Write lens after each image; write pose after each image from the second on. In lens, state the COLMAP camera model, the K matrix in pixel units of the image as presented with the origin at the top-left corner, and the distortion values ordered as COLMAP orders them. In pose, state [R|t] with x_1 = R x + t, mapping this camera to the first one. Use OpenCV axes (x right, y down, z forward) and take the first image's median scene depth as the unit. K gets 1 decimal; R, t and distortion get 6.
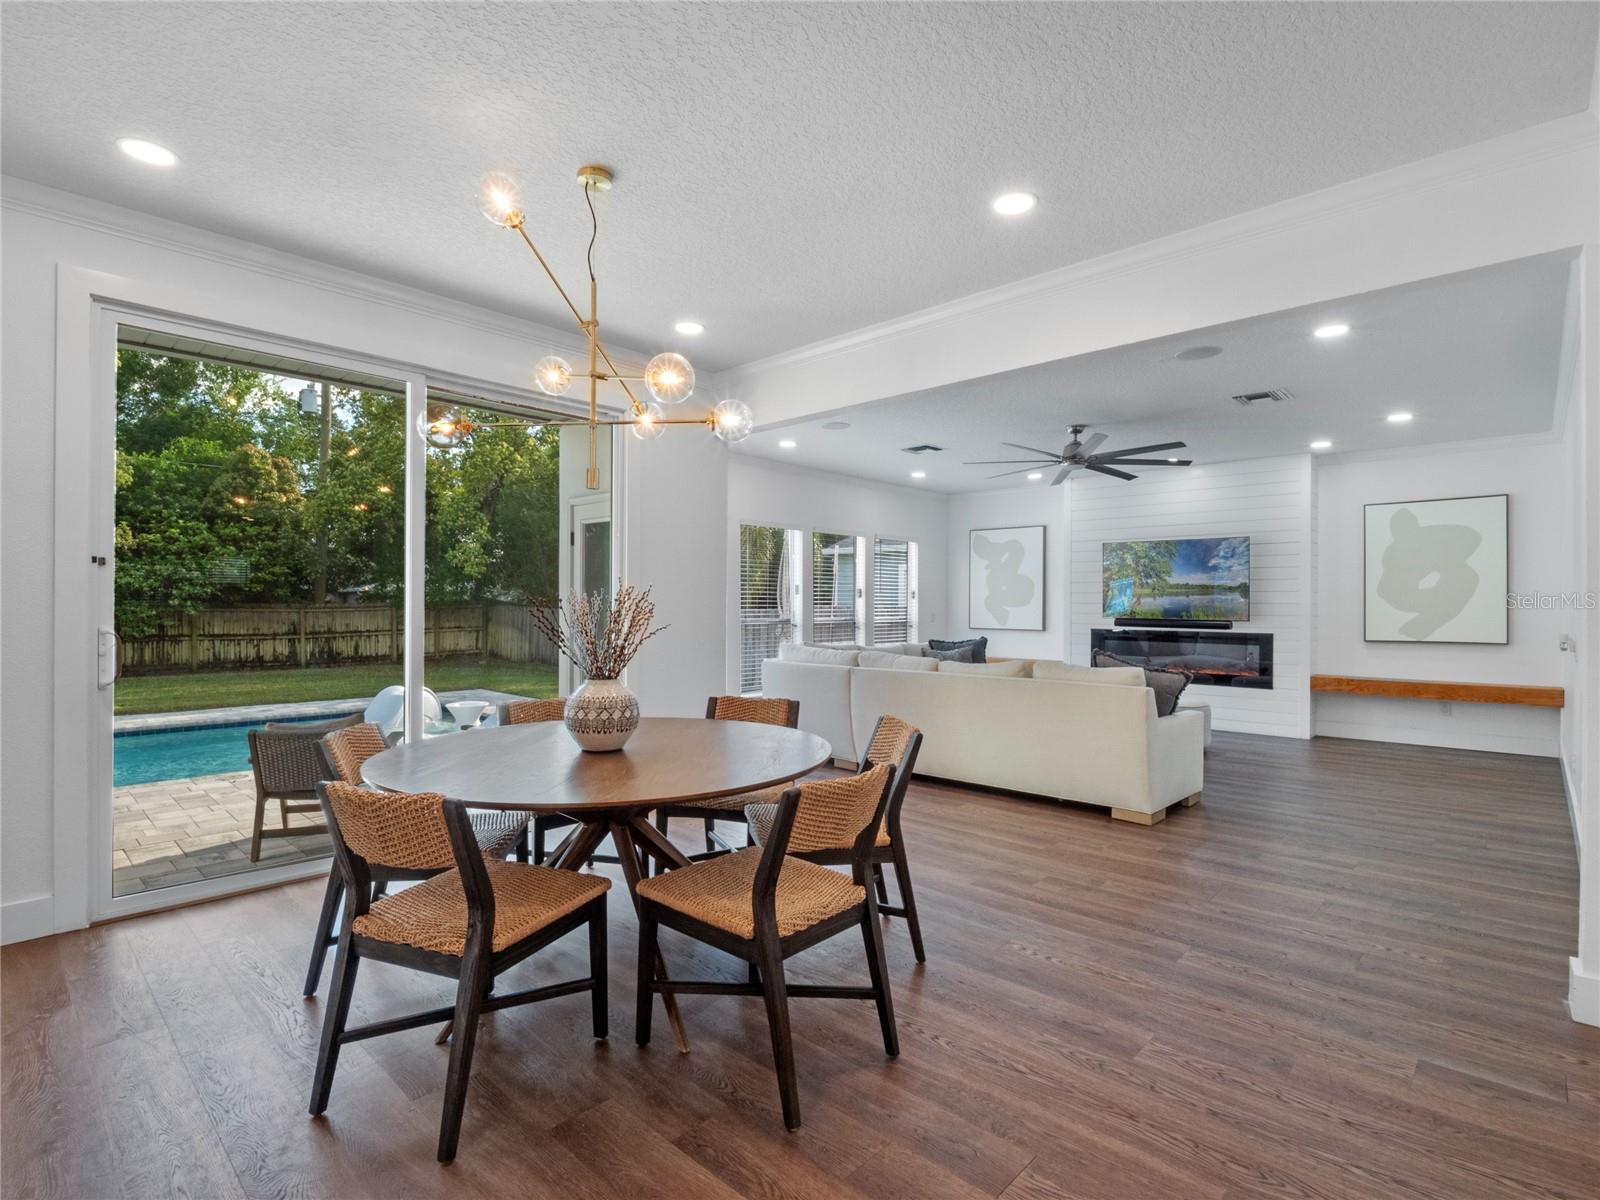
lens RADIAL K [[785.1, 0, 804.8], [0, 785.1, 601.0], [0, 0, 1]] dist [-0.012935, -0.001905]
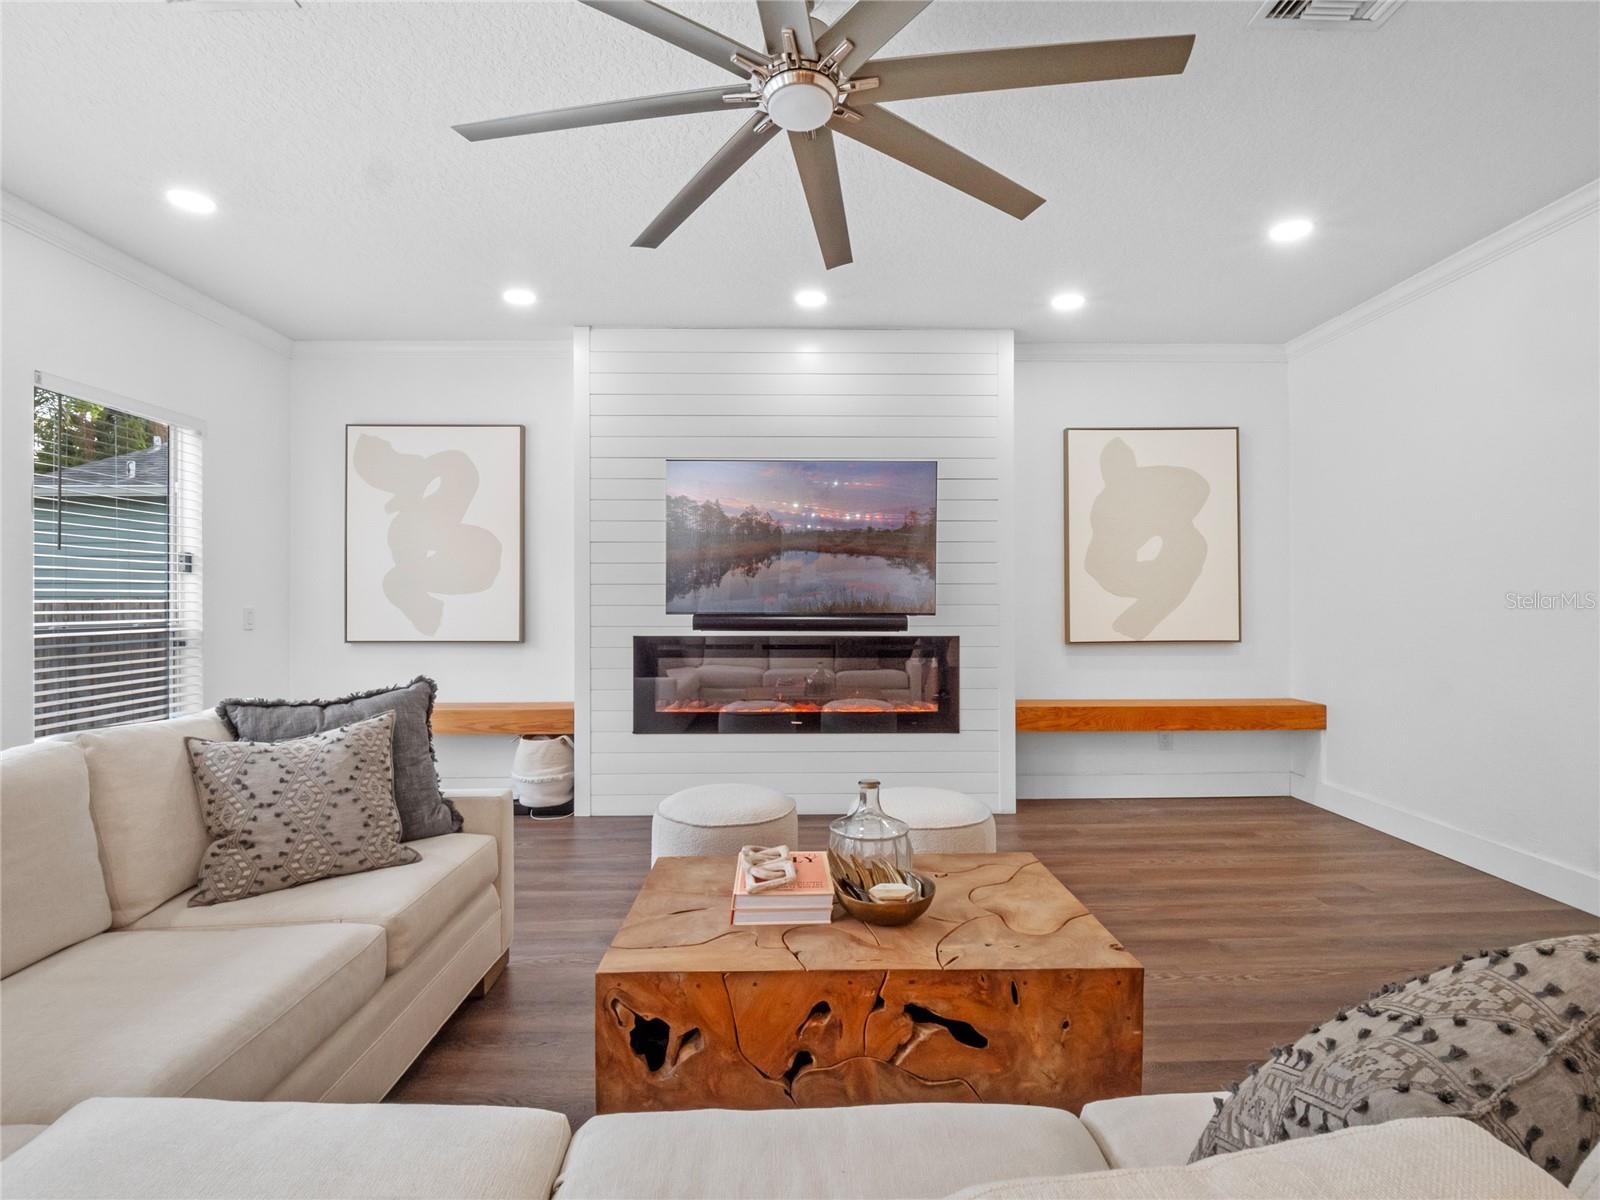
lens RADIAL K [[785.1, 0, 804.8], [0, 785.1, 601.0], [0, 0, 1]] dist [-0.012935, -0.001905]
pose [[0.715479, -0.005176, 0.698615, 0.117652], [0.001368, 0.999981, 0.006007, 0.012564], [-0.698633, -0.003342, 0.715473, 0.679388]]
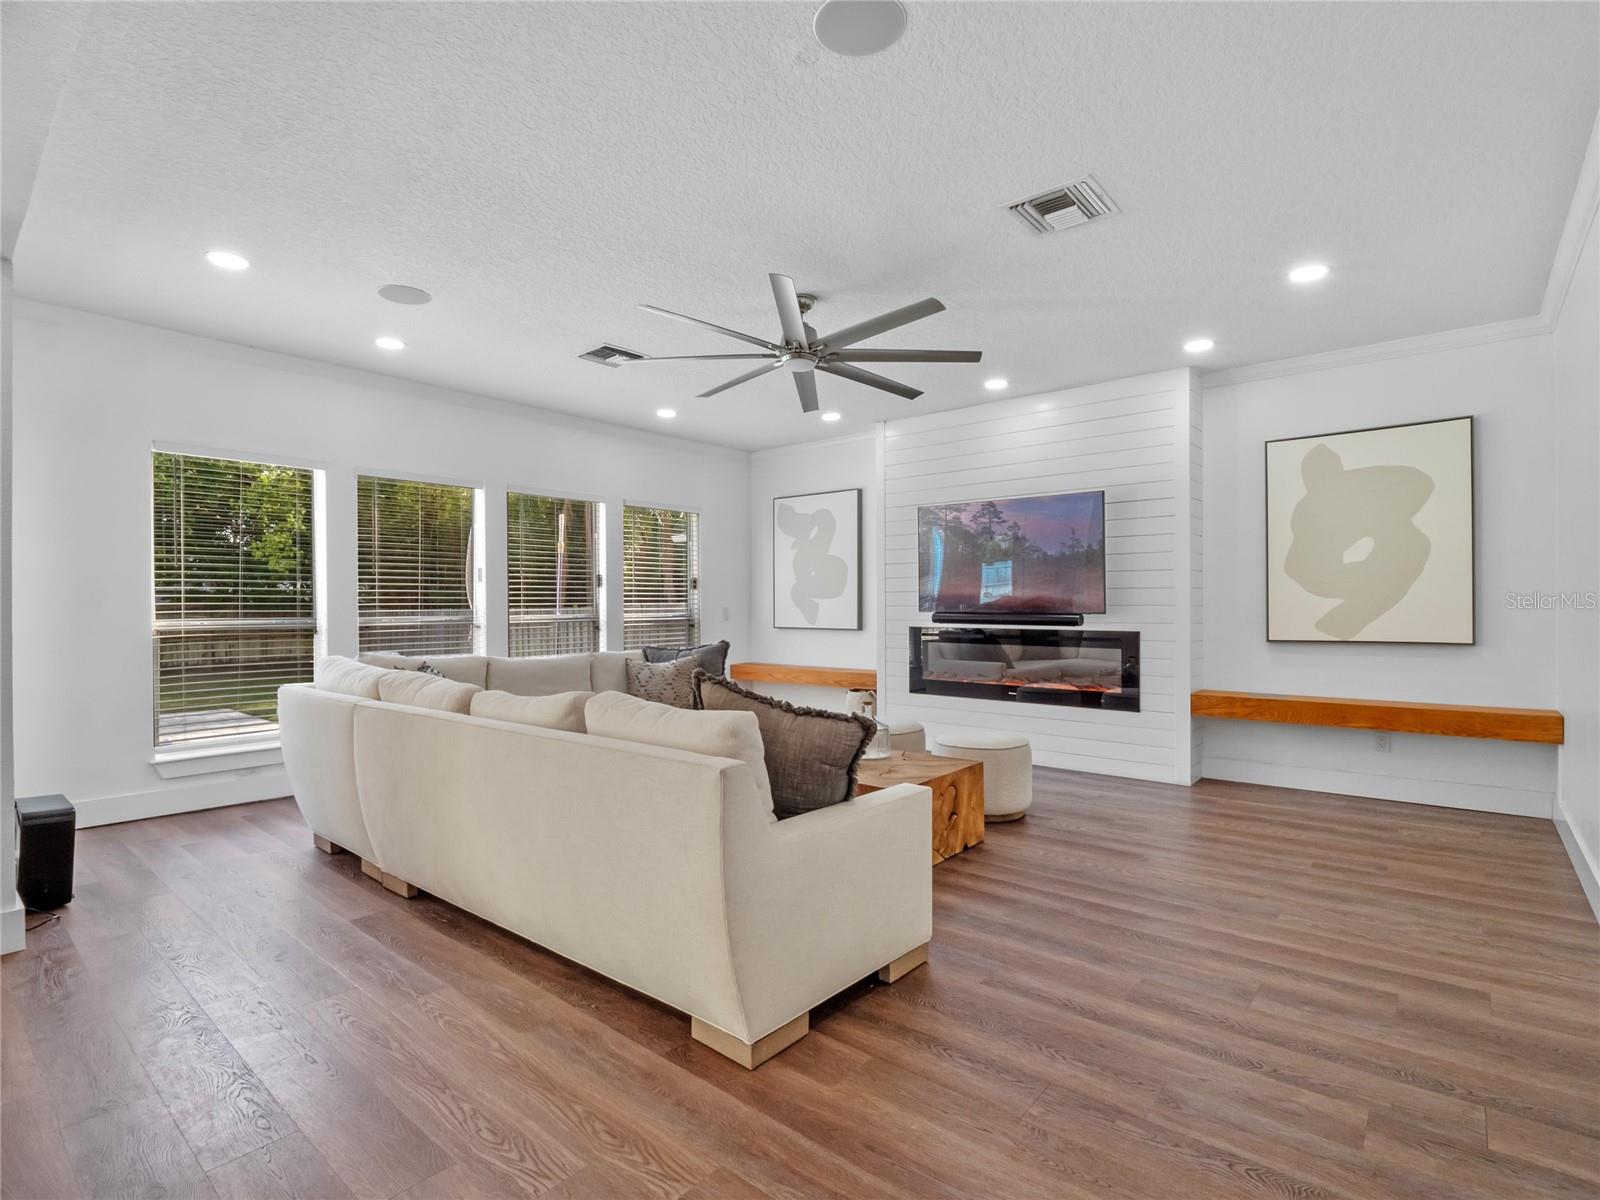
lens RADIAL K [[787.5, 0, 797.1], [0, 787.5, 605.1], [0, 0, 1]] dist [-0.013712, -0.000668]
pose [[0.998633, -0.008561, 0.051555, 0.266169], [0.008257, 0.999947, 0.006098, 0.011933], [-0.051604, -0.005664, 0.998652, 0.328754]]
